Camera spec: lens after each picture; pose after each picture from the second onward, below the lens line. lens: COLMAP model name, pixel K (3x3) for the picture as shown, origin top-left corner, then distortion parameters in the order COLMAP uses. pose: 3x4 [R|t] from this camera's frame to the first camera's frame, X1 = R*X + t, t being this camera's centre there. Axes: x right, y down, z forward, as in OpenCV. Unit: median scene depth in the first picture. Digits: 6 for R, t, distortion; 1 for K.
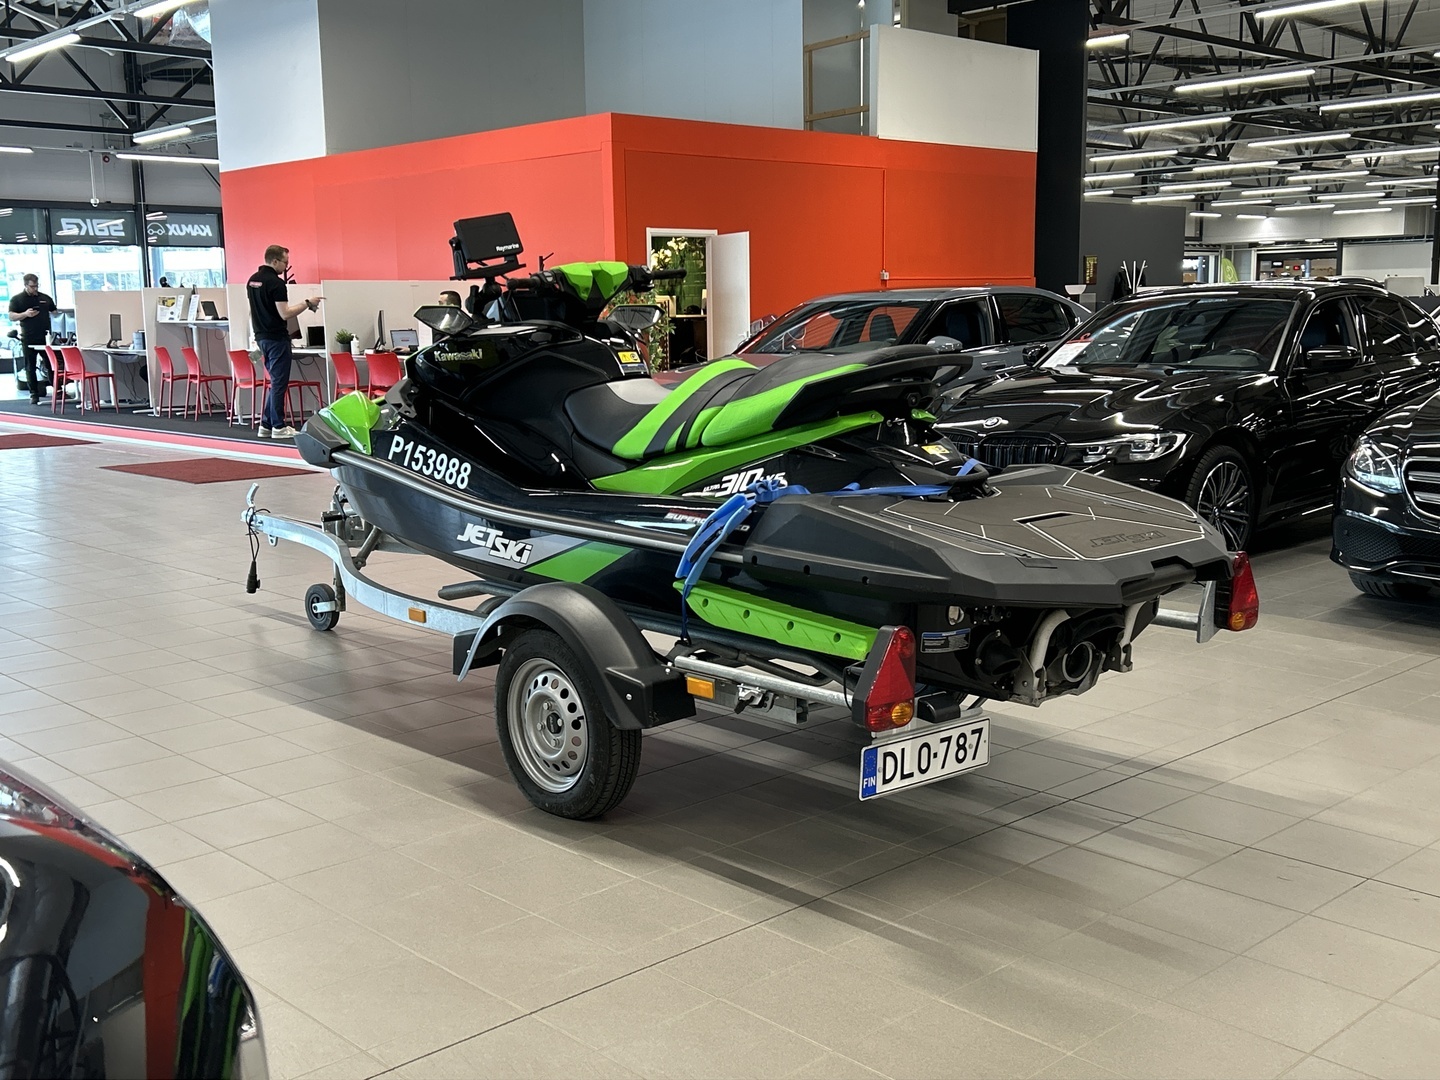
lens RADIAL K [[1548.1, 0, 714.2], [0, 1548.1, 545.1], [0, 0, 1]] dist [0.078090, -0.142612]
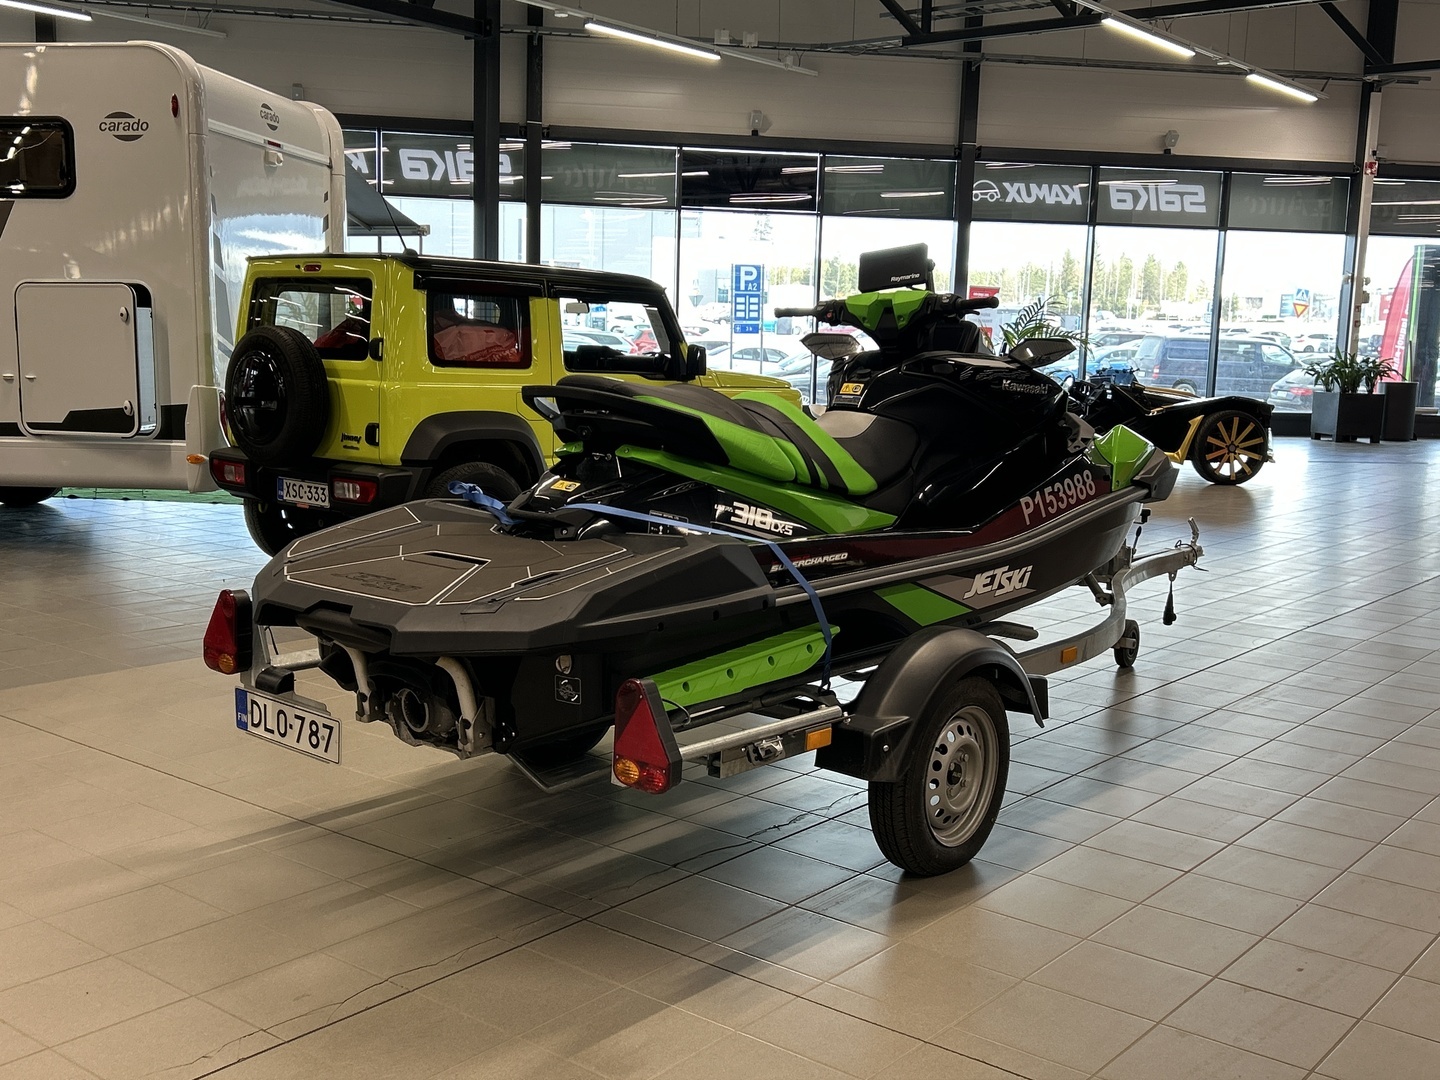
lens RADIAL K [[1548.1, 0, 714.2], [0, 1548.1, 545.1], [0, 0, 1]] dist [0.078090, -0.142612]
pose [[0.139570, 0.154146, -0.978141, 1.219173], [-0.179707, 0.975349, 0.128064, -0.183148], [0.973769, 0.157905, 0.163831, 1.060974]]
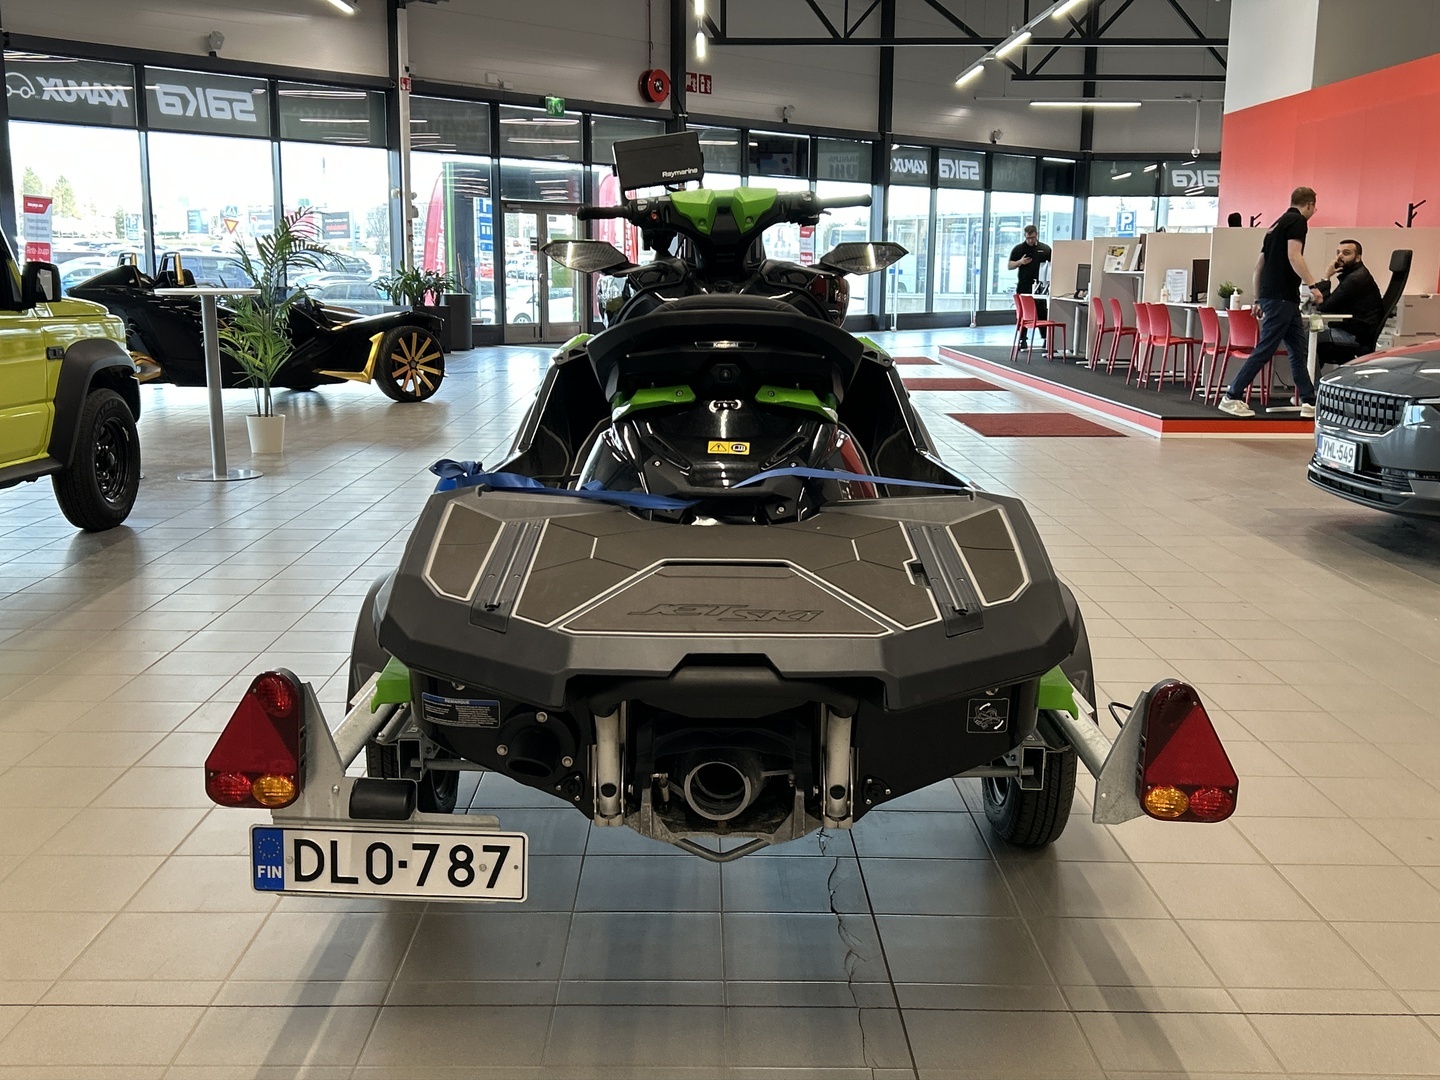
lens RADIAL K [[1548.1, 0, 714.2], [0, 1548.1, 545.1], [0, 0, 1]] dist [0.078090, -0.142612]
pose [[0.731246, 0.139133, -0.667774, 0.683308], [-0.120431, 0.989932, 0.074377, -0.077569], [0.671399, 0.026033, 0.740639, 0.547346]]
